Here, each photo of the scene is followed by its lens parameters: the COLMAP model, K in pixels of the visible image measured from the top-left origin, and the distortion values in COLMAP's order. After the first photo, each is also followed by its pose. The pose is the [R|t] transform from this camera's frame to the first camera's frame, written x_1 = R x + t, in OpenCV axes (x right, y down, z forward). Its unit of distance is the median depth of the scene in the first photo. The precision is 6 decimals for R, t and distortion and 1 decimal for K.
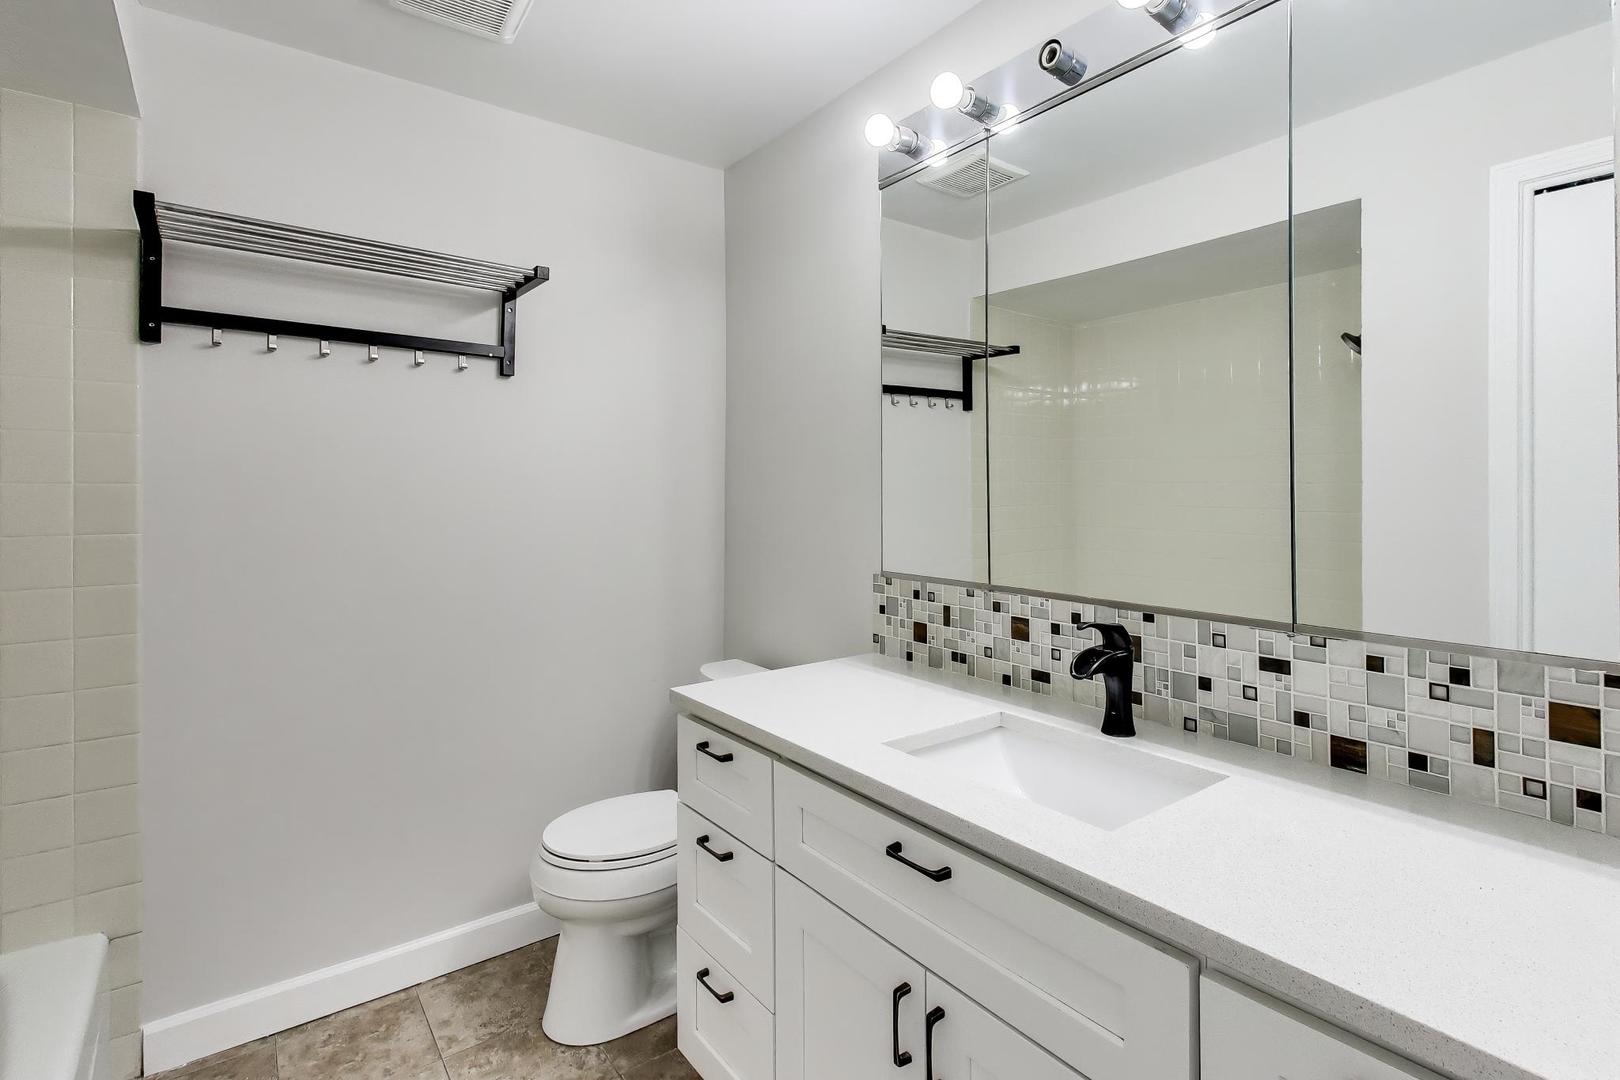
lens RADIAL K [[765.3, 0, 810.4], [0, 765.3, 503.4], [0, 0, 1]] dist [-0.062204, 0.000076]
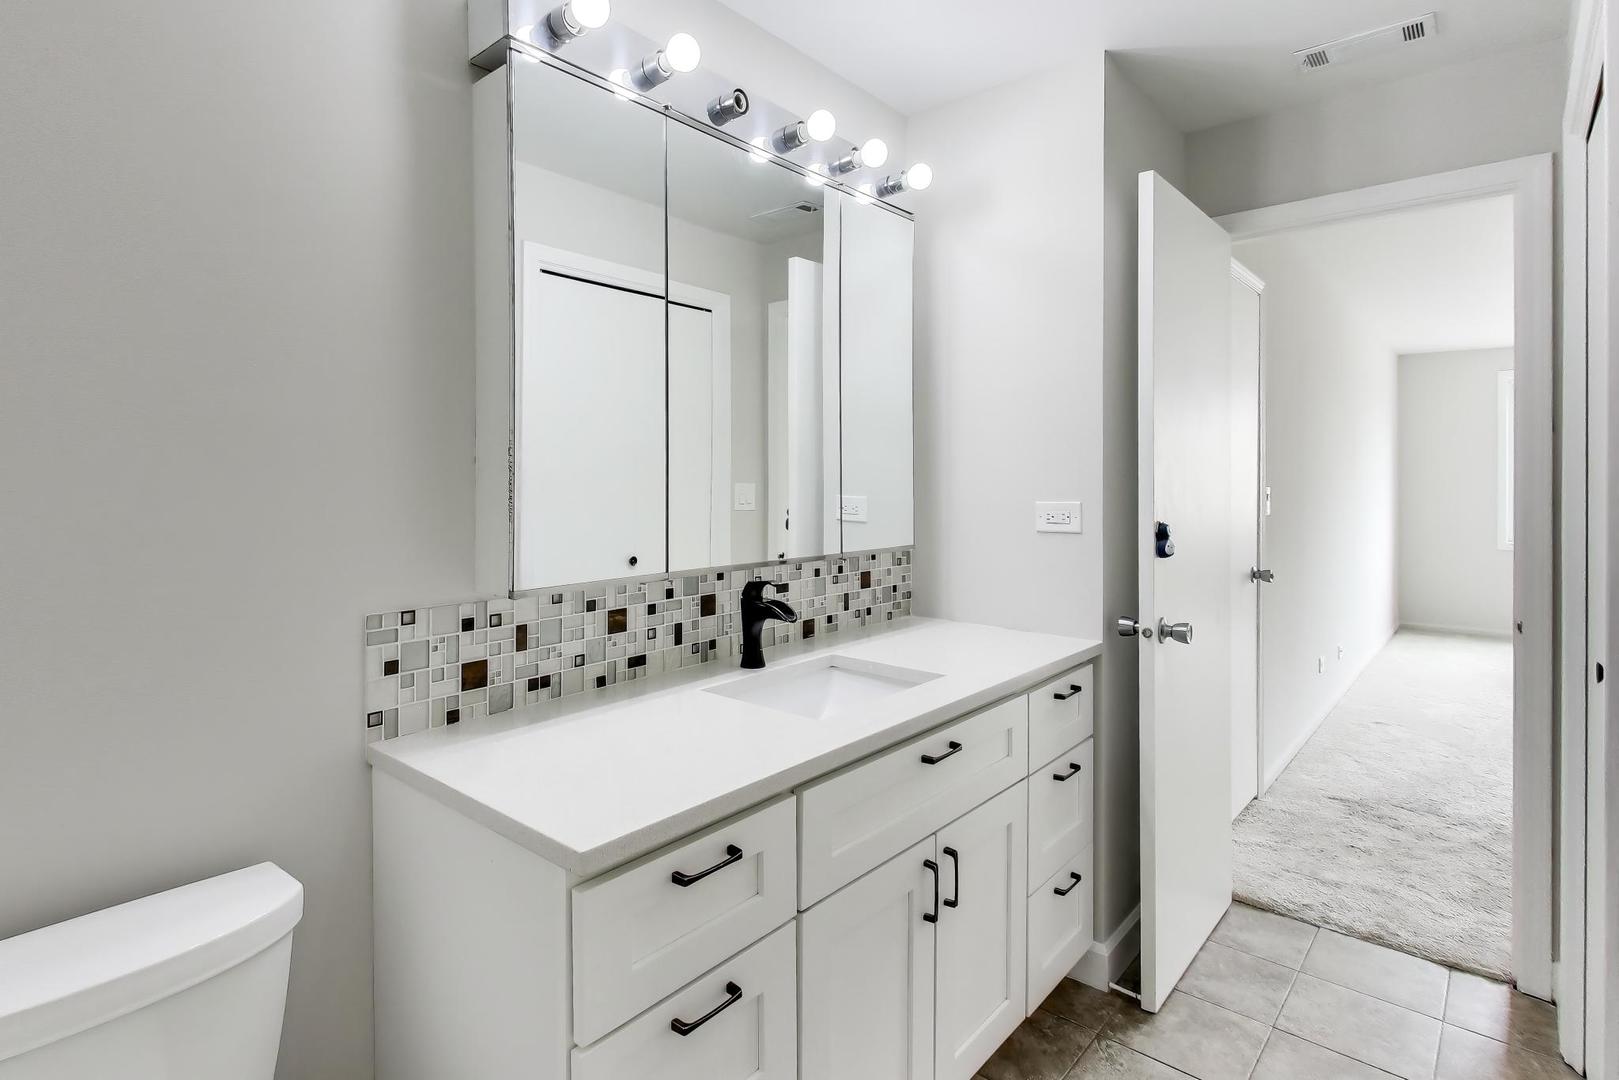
lens RADIAL K [[776.0, 0, 809.9], [0, 776.0, 477.7], [0, 0, 1]] dist [0.002033, 0.000160]
pose [[-0.224127, -0.009998, 0.974509, -0.743460], [0.011494, 0.999851, 0.012902, -0.027419], [-0.974492, 0.014093, -0.223978, 0.987435]]
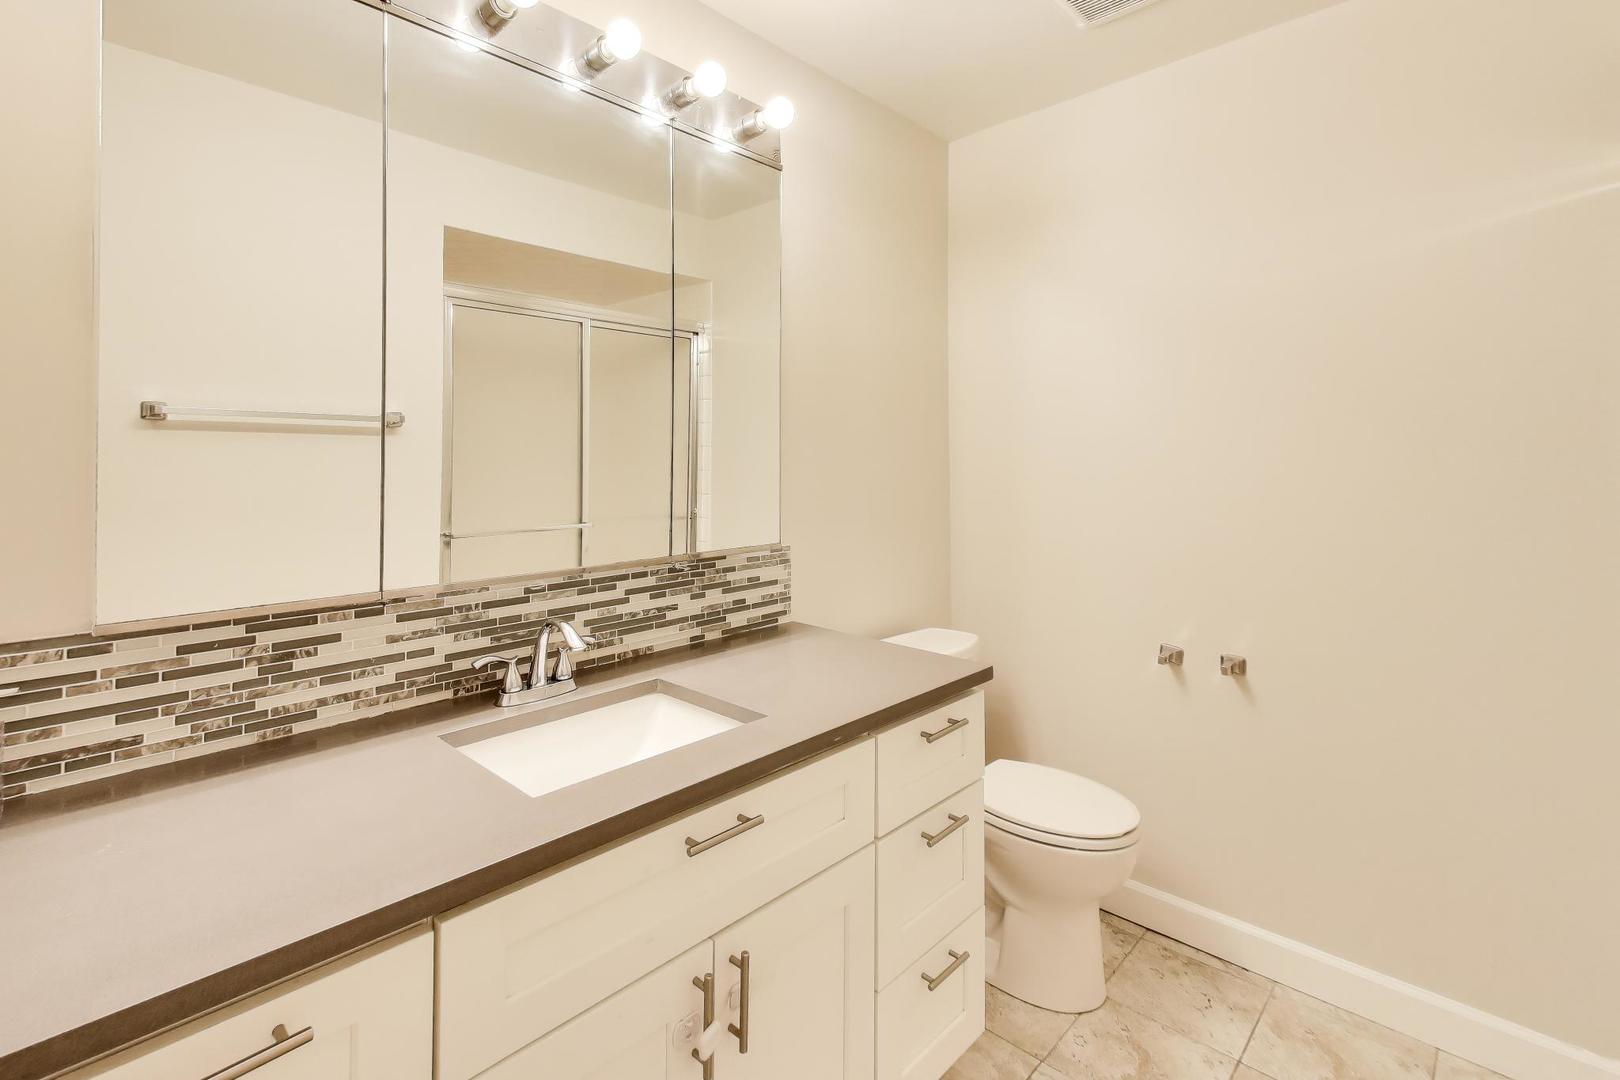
lens RADIAL K [[698.0, 0, 806.8], [0, 698.0, 455.4], [0, 0, 1]] dist [-0.002642, -0.000378]
pose [[-0.170491, 0.005636, 0.985343, -0.574414], [0.010730, 0.999935, -0.003863, -0.022866], [-0.985301, 0.009914, -0.170541, 0.749512]]
